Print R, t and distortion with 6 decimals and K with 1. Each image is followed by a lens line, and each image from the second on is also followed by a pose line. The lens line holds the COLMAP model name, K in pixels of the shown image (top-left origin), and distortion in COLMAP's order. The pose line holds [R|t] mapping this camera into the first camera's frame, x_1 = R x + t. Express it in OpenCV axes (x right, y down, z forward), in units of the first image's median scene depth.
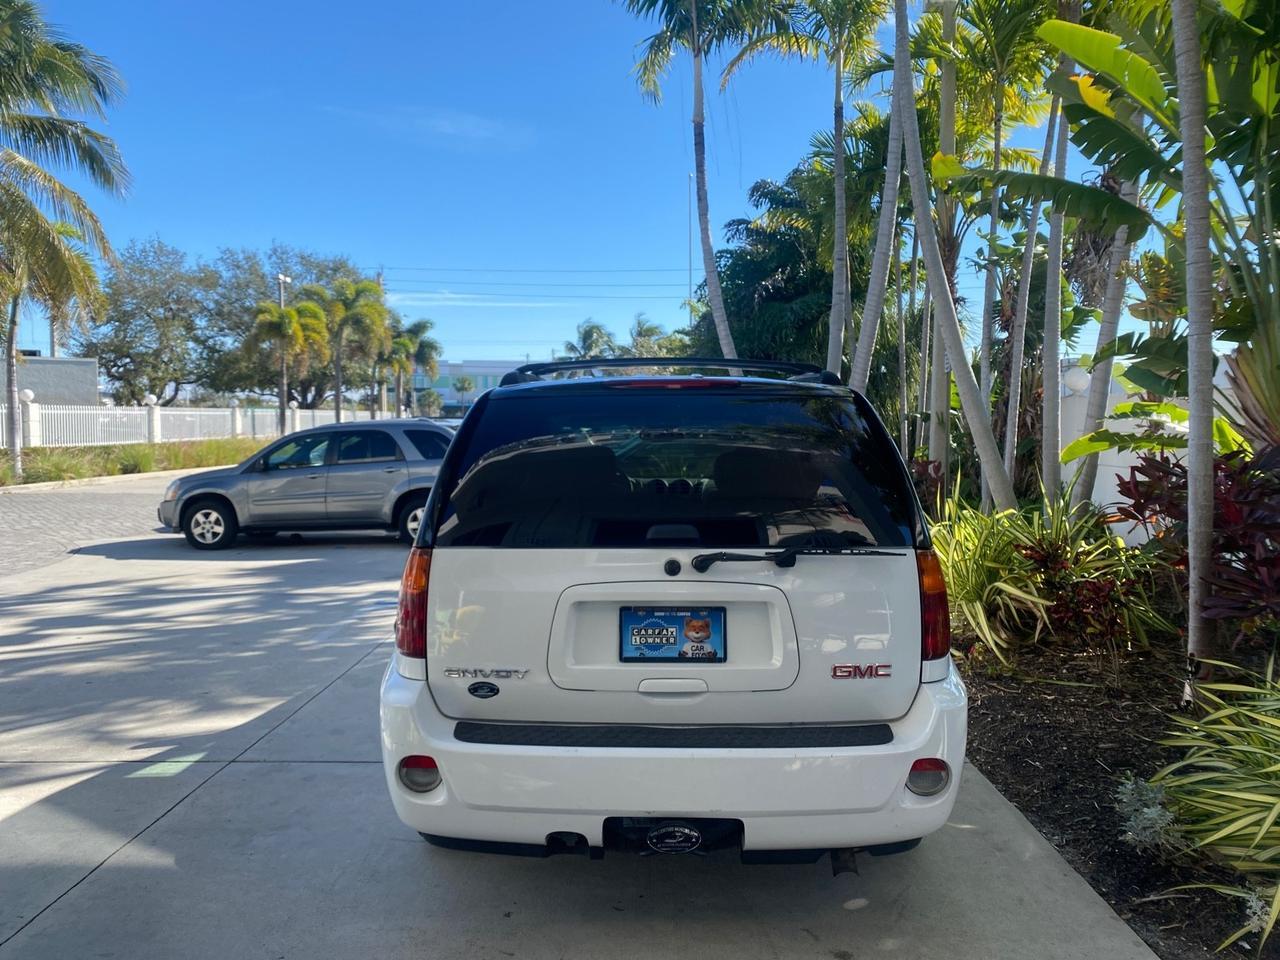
lens RADIAL K [[981.5, 0, 637.7], [0, 981.5, 454.8], [0, 0, 1]] dist [0.026759, -0.025243]
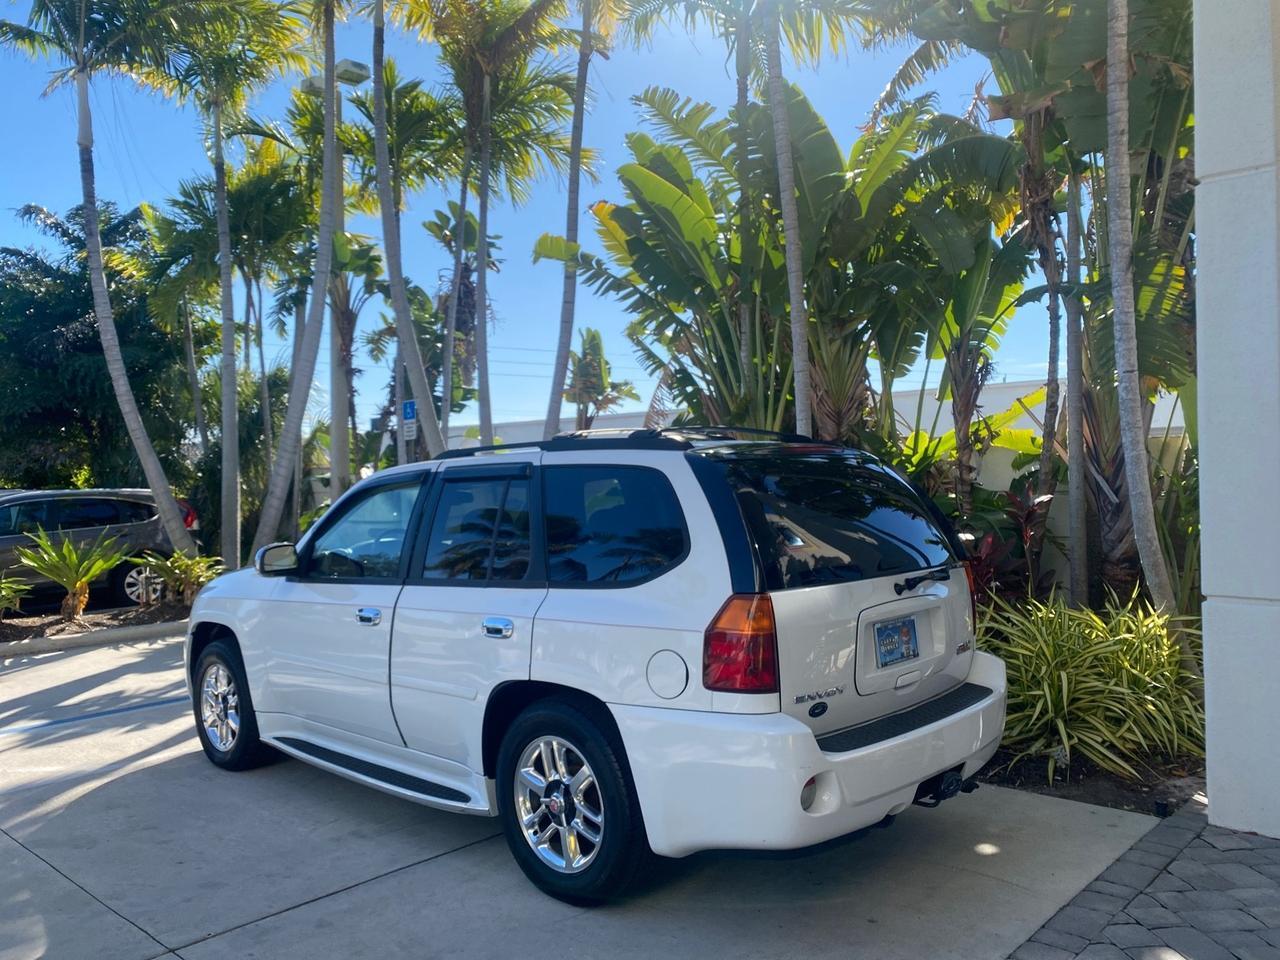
lens RADIAL K [[981.5, 0, 643.2], [0, 981.5, 475.1], [0, 0, 1]] dist [0.026759, -0.025243]
pose [[0.675476, -0.007960, 0.737339, -0.322928], [0.044299, 0.998574, -0.029803, -0.003460], [-0.736050, 0.052794, 0.674865, 0.098827]]
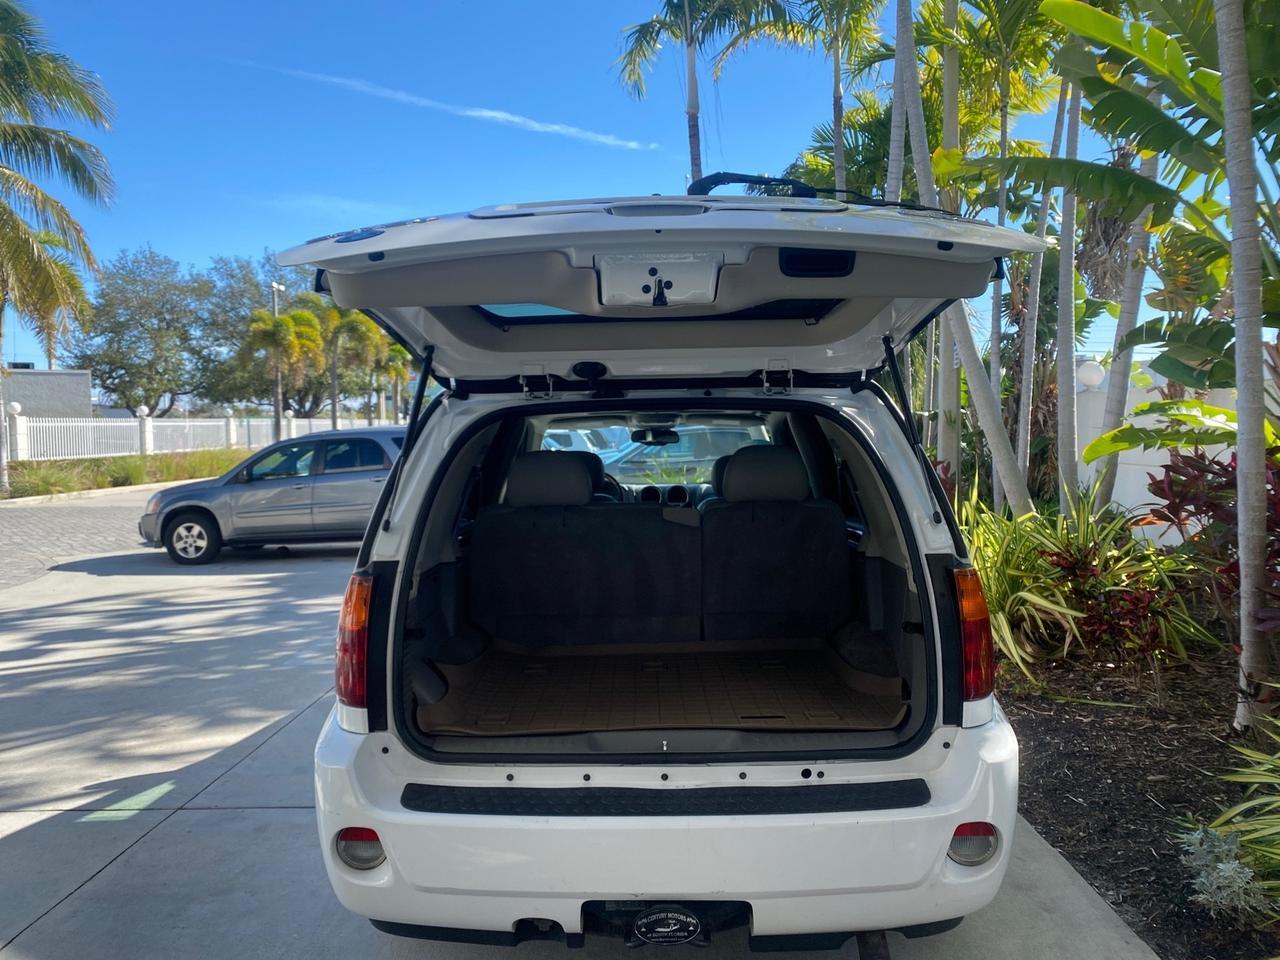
lens RADIAL K [[981.5, 0, 637.8], [0, 981.5, 461.0], [0, 0, 1]] dist [0.026759, -0.025243]
pose [[0.999888, -0.014912, -0.001070, 0.004971], [0.014913, 0.999887, 0.001770, -0.000097], [0.001043, -0.001785, 0.999998, 0.046652]]
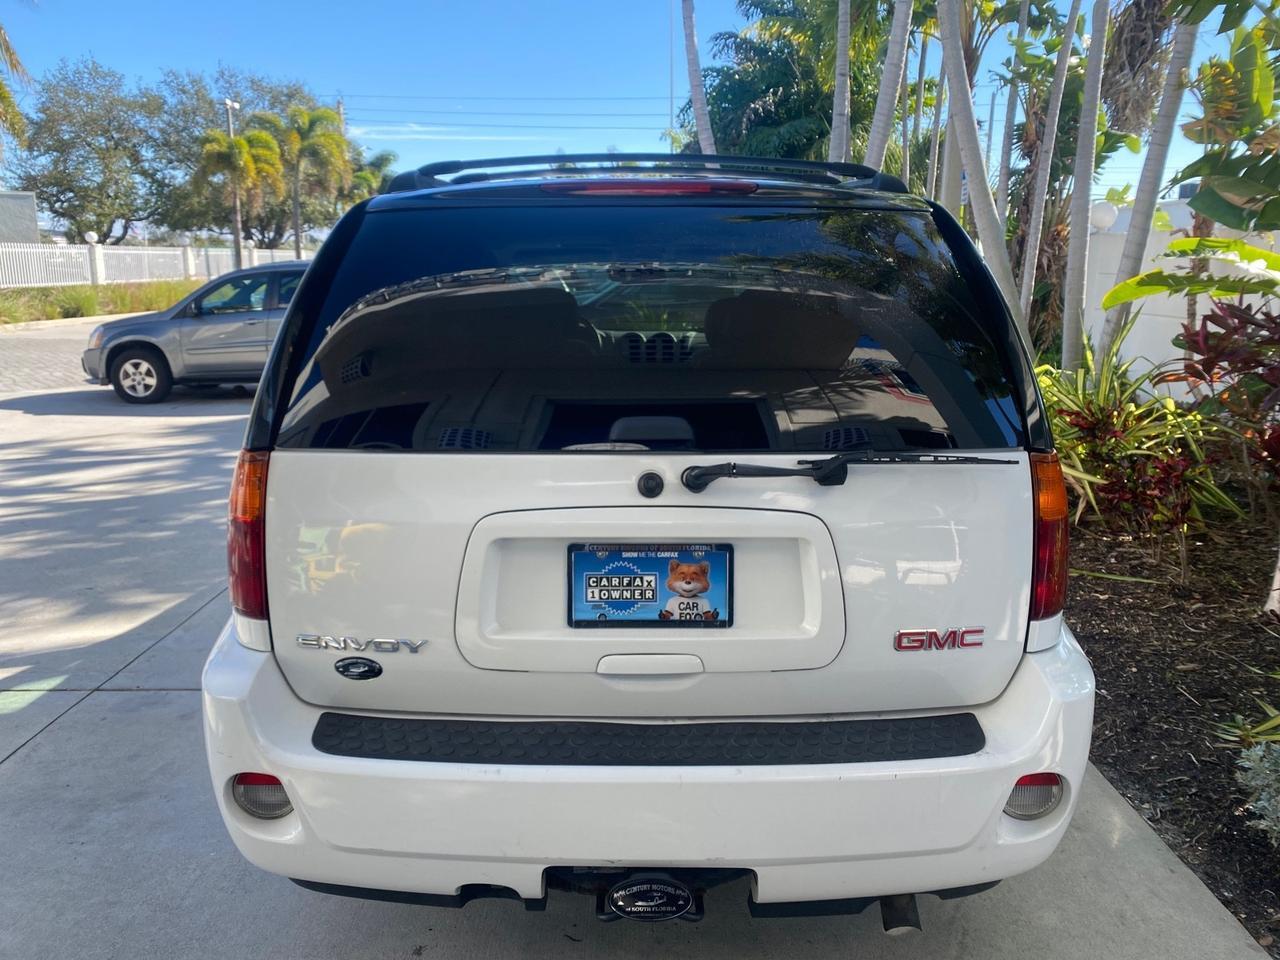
lens RADIAL K [[981.5, 0, 639.4], [0, 981.5, 466.0], [0, 0, 1]] dist [0.026759, -0.025243]
pose [[0.999723, -0.001157, 0.023528, 0.003798], [-0.002794, 0.985919, 0.167198, -0.000534], [-0.023390, -0.167217, 0.985643, 0.105835]]
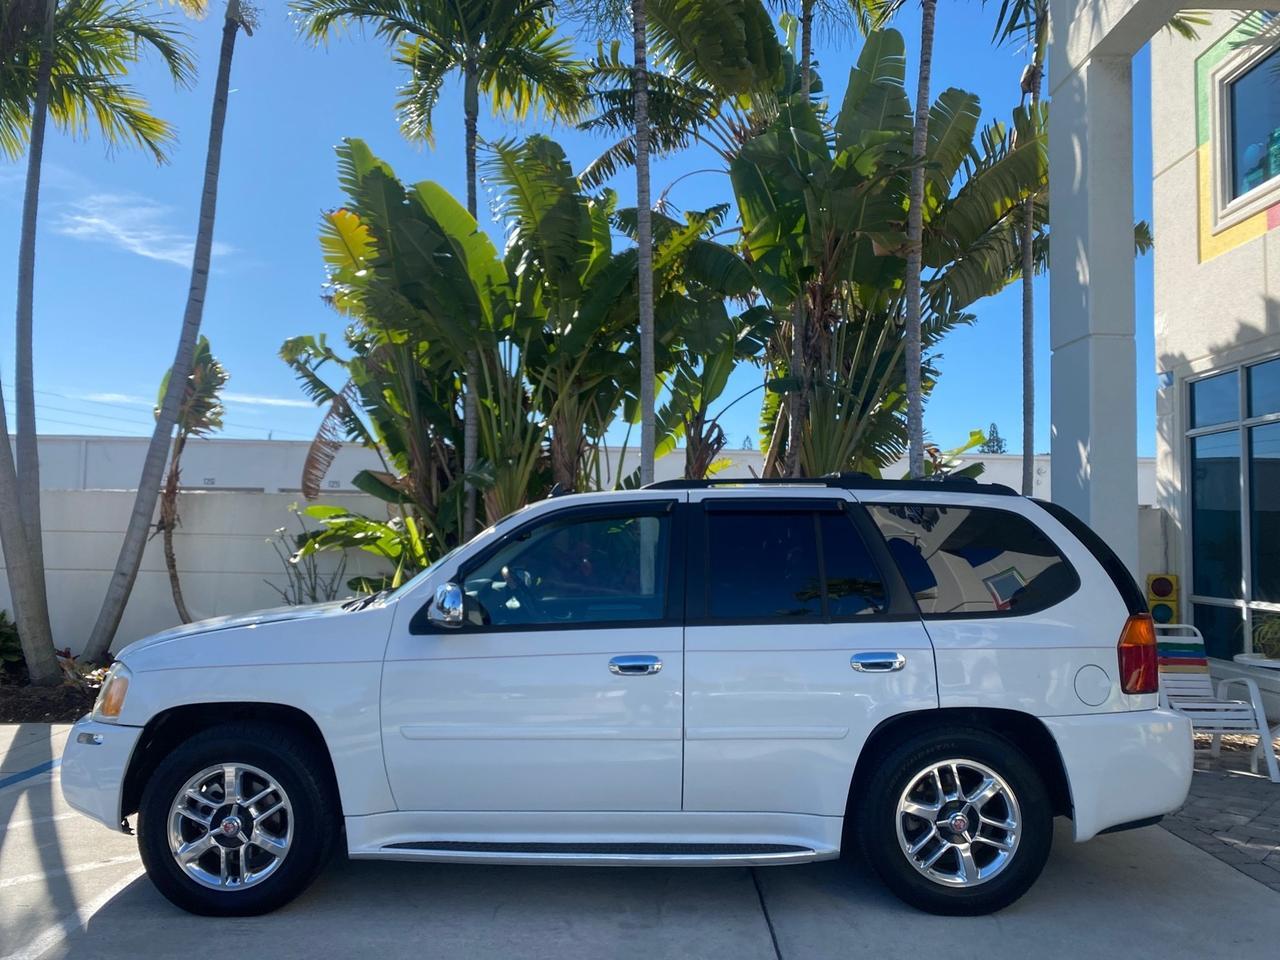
lens RADIAL K [[981.5, 0, 637.2], [0, 981.5, 470.5], [0, 0, 1]] dist [0.026759, -0.025243]
pose [[-0.012095, 0.066349, 0.997723, -0.469637], [0.020794, 0.997597, -0.066088, -0.009431], [-0.999711, 0.019947, -0.013446, 0.498579]]
